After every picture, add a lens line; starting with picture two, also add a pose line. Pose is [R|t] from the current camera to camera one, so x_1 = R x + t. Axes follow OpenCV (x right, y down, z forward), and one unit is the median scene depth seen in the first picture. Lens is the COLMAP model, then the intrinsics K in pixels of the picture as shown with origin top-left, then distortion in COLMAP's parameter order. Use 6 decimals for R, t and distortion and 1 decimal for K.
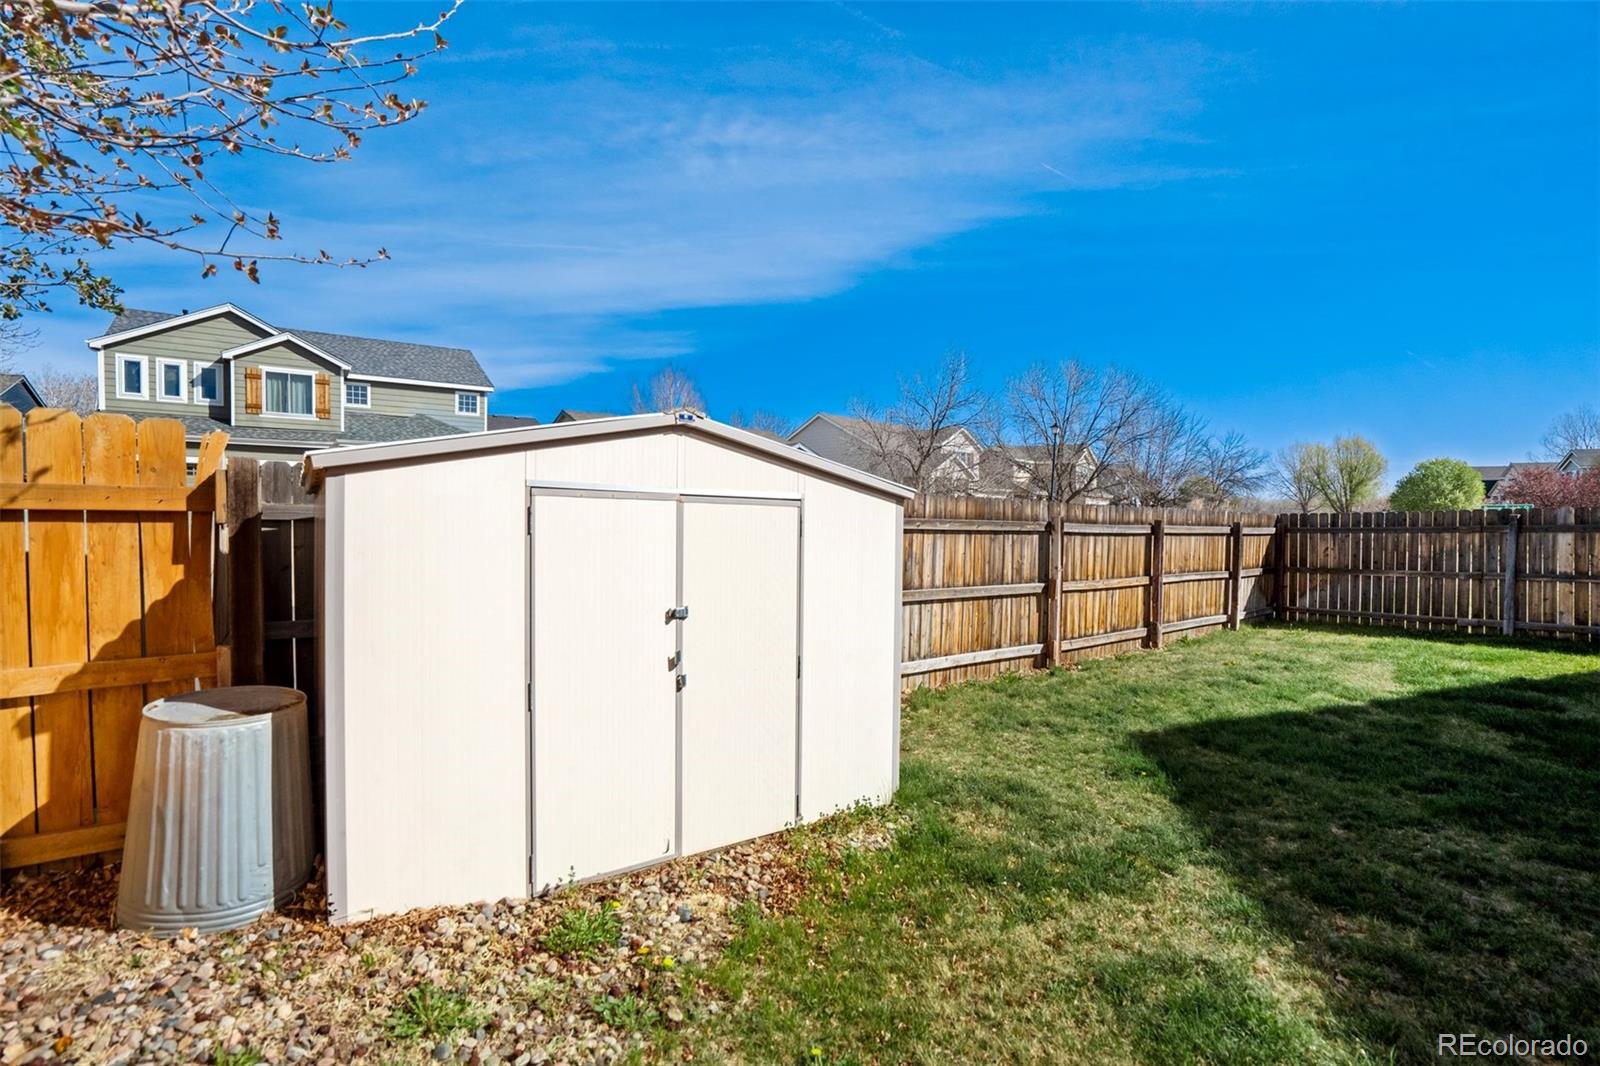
lens RADIAL K [[750.2, 0, 800.5], [0, 750.2, 529.1], [0, 0, 1]] dist [-0.011789, 0.002150]
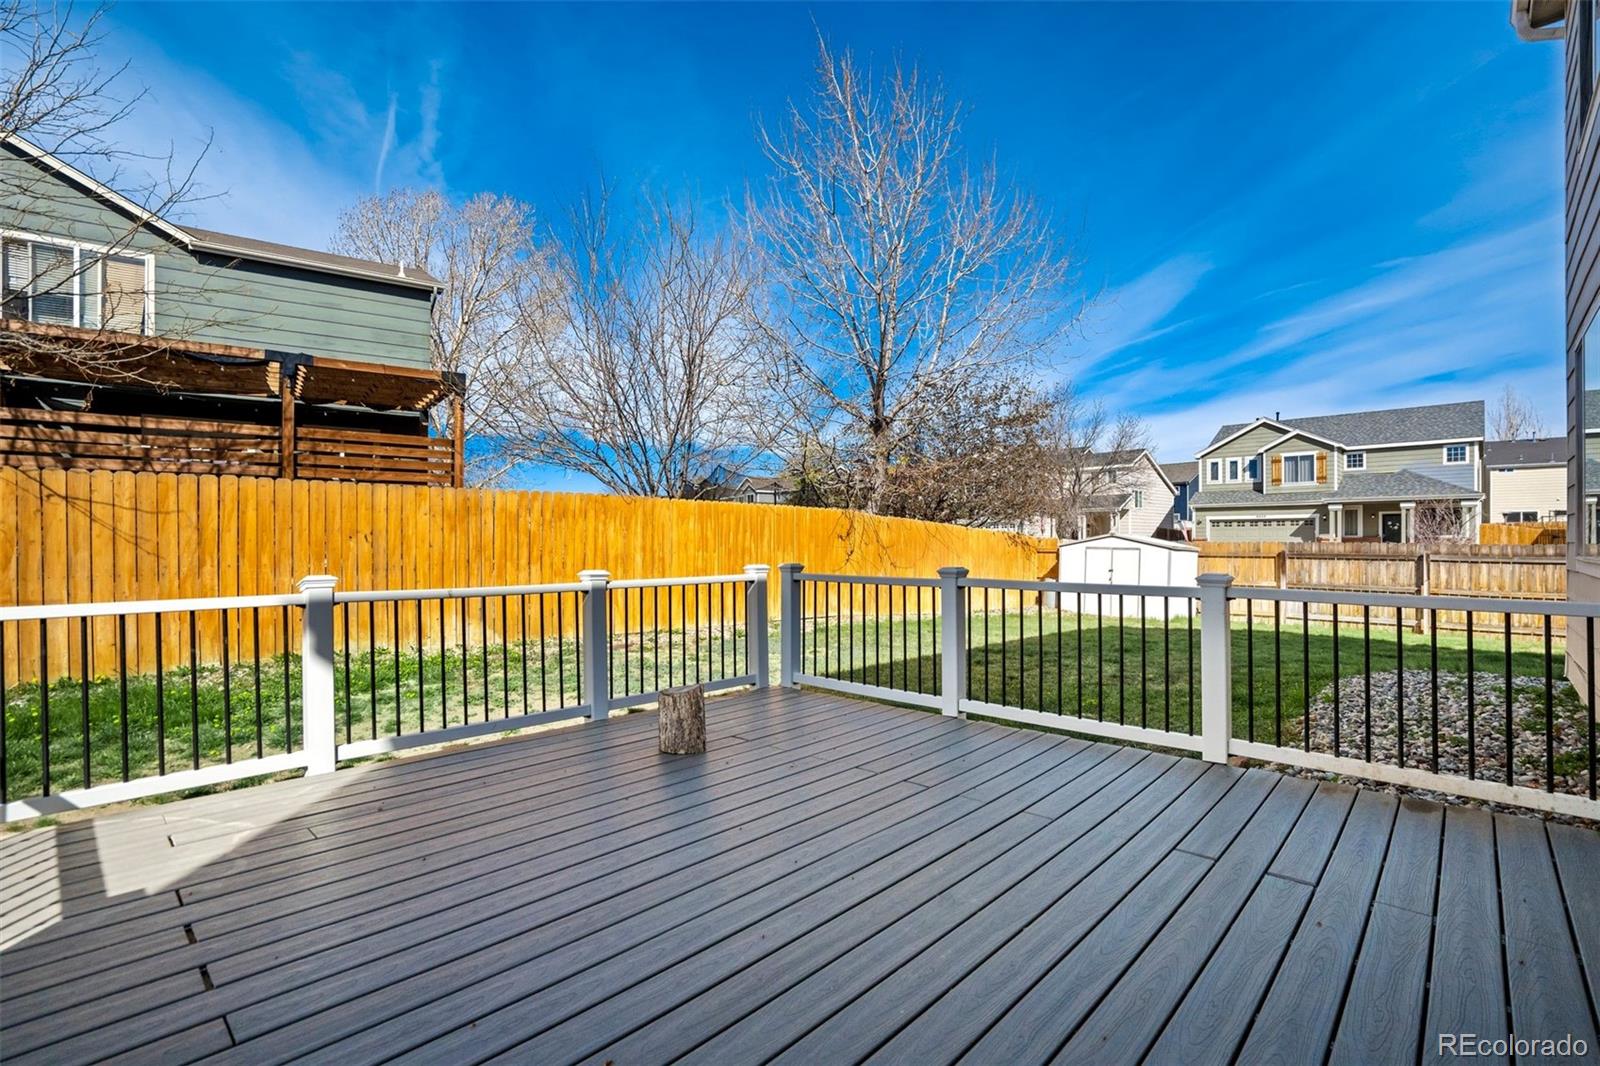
lens RADIAL K [[750.2, 0, 800.8], [0, 750.2, 542.5], [0, 0, 1]] dist [-0.011789, 0.002150]
pose [[0.184118, -0.012601, -0.982823, 0.592891], [-0.016002, 0.999747, -0.015815, 0.004613], [0.982774, 0.018639, 0.183870, -0.248380]]
